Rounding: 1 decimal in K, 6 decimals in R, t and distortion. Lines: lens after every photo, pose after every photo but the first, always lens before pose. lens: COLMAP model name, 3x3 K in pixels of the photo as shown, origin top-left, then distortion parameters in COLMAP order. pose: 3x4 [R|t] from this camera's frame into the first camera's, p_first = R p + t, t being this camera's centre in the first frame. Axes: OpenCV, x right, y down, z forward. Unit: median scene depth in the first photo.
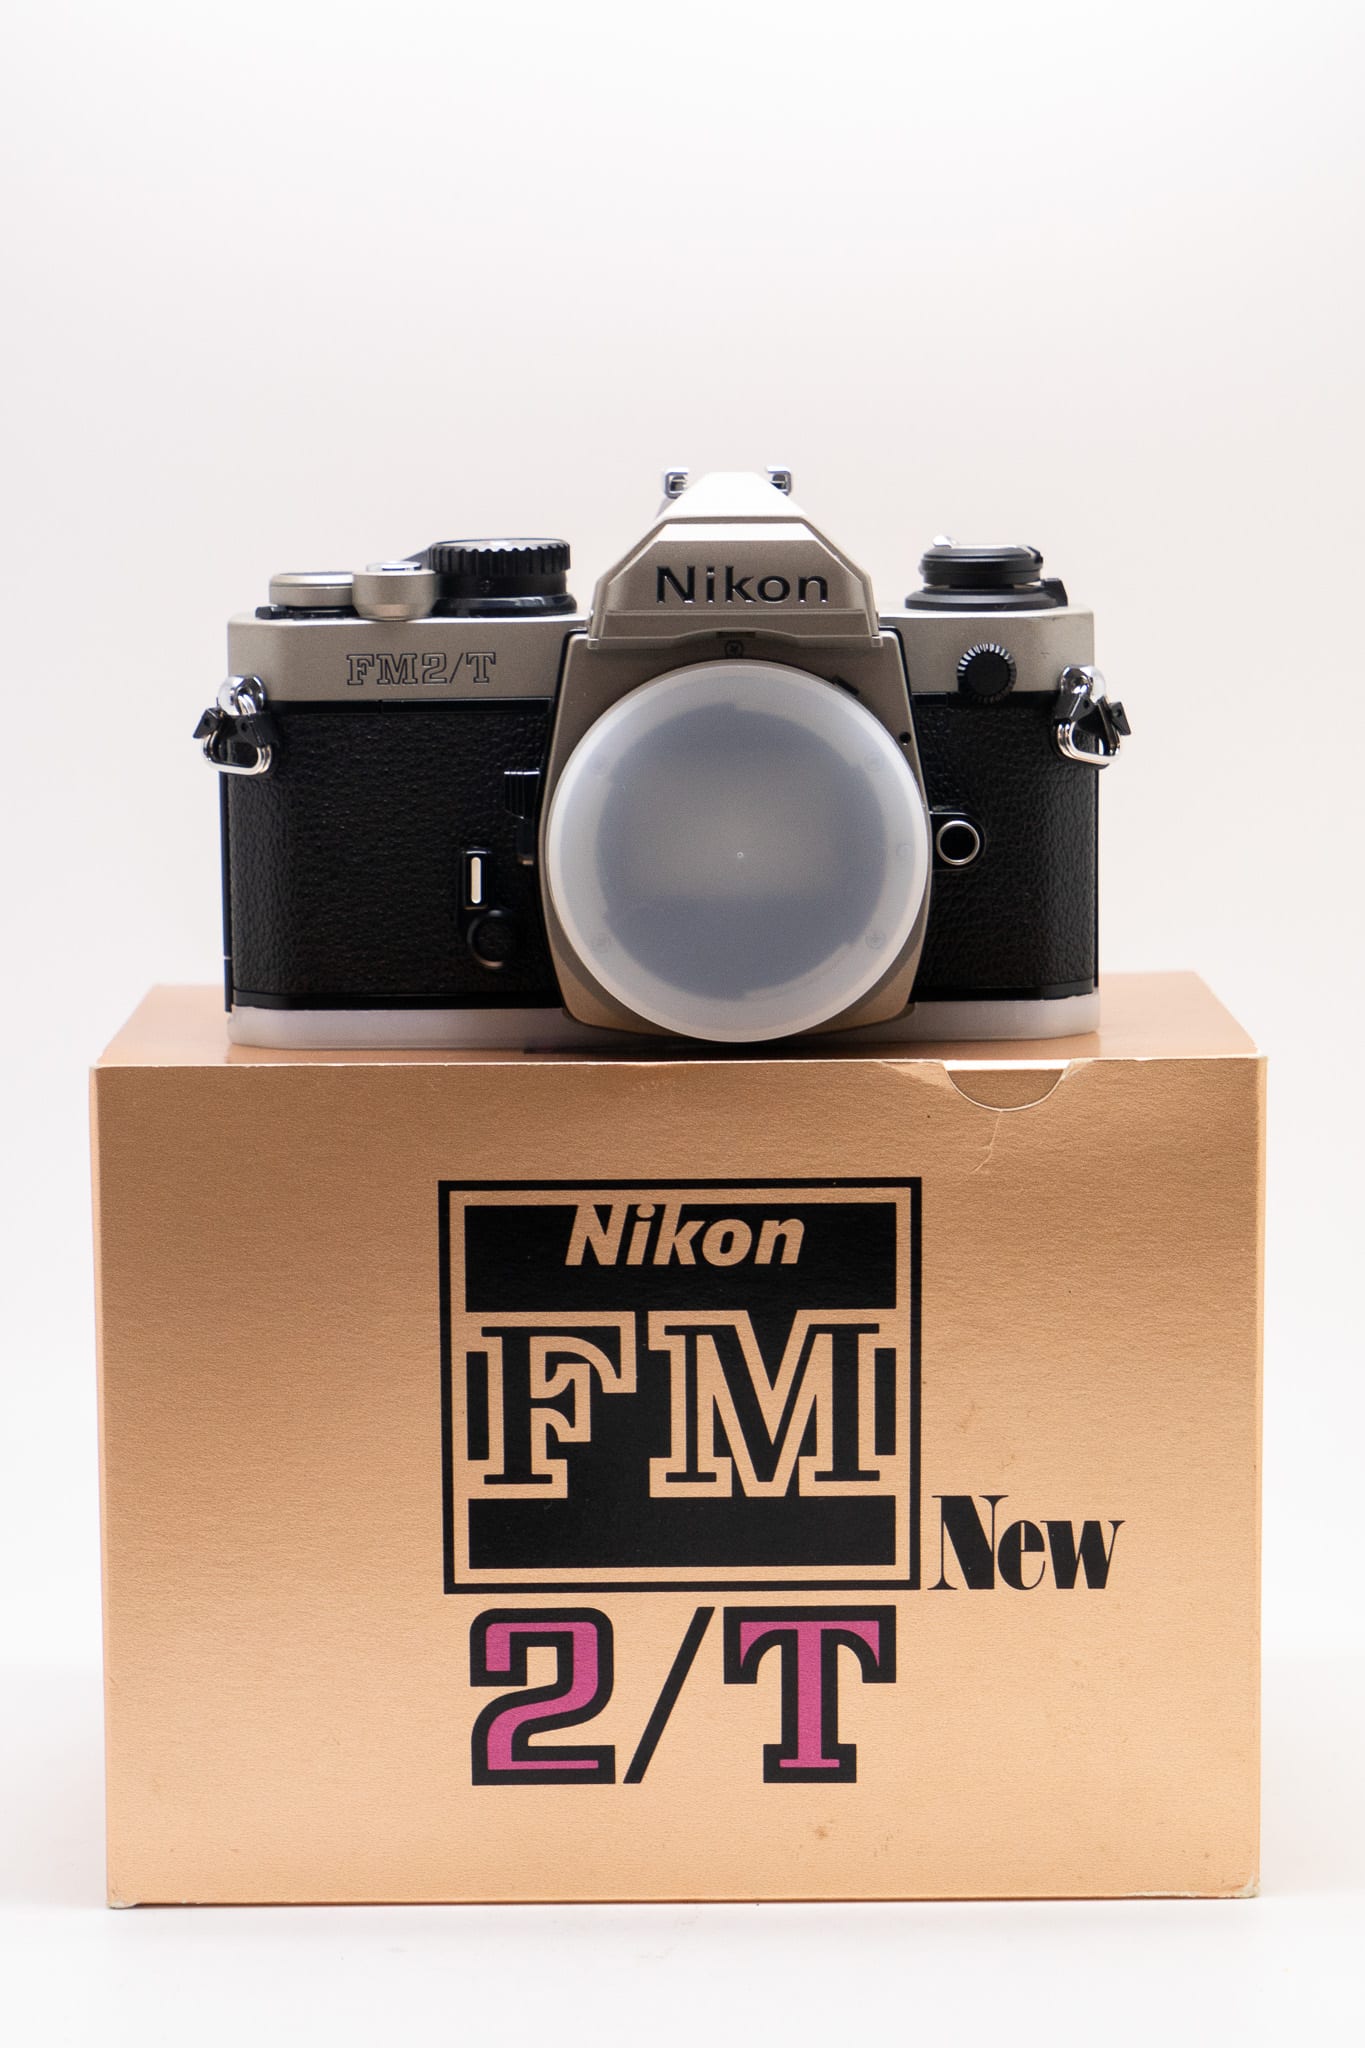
lens RADIAL K [[4920.5, 0, 682.5], [0, 4920.5, 1024.0], [0, 0, 1]] dist [0.006344, 0.160197]
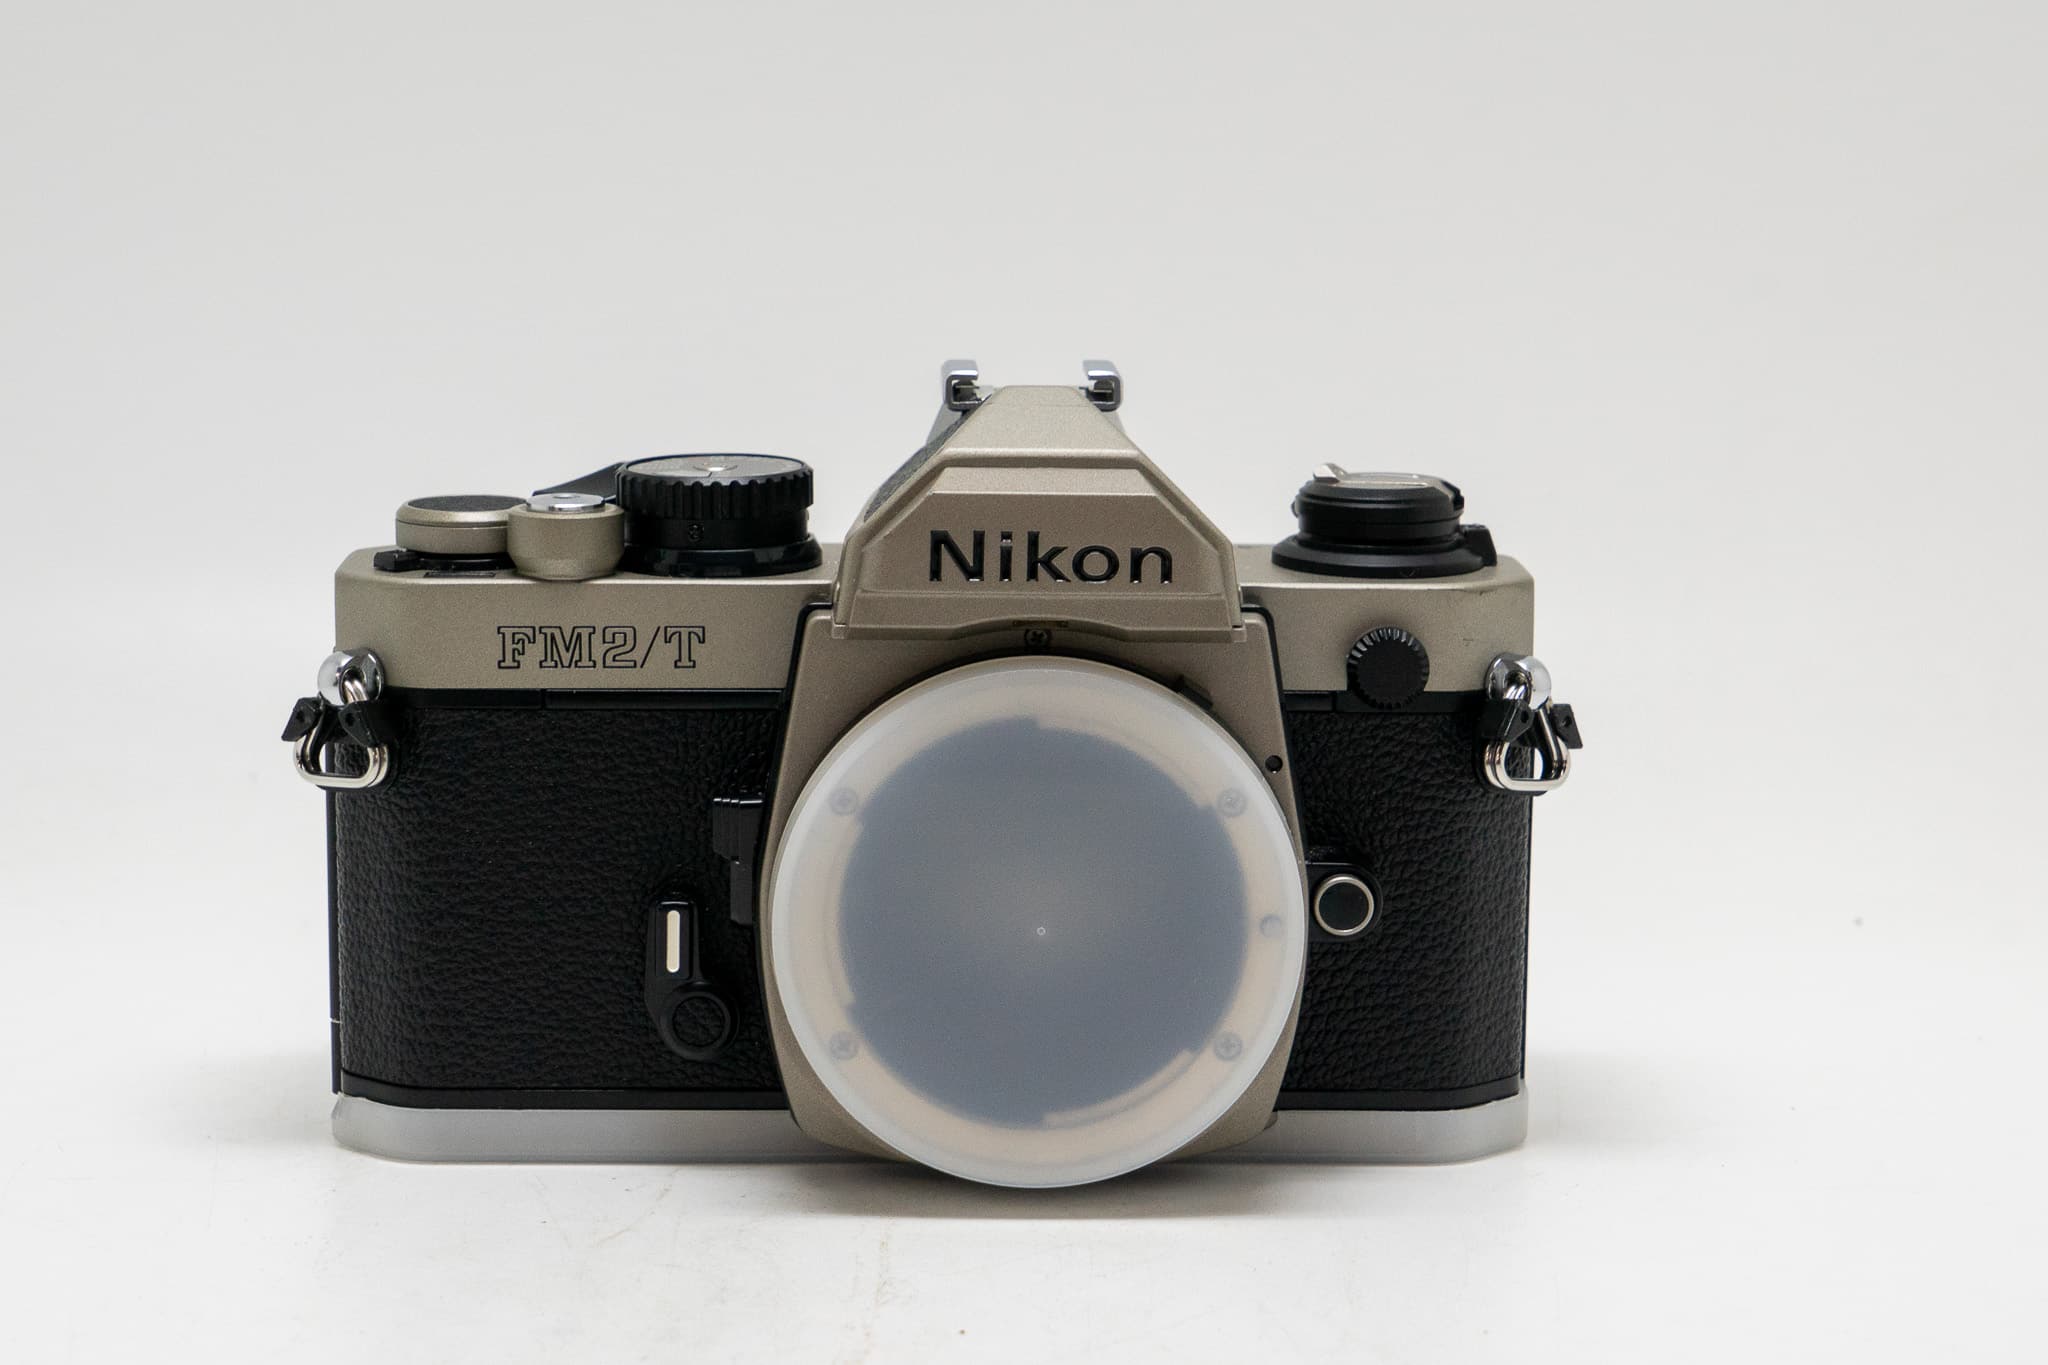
lens RADIAL K [[4478.5, 0, 1024.0], [0, 4478.5, 682.5], [0, 0, 1]] dist [0.027235, -0.029824]
pose [[0.999762, 0.017708, 0.012755, 0.000371], [-0.017944, 0.999666, 0.018596, -0.080493], [-0.012421, -0.018820, 0.999746, 0.345812]]
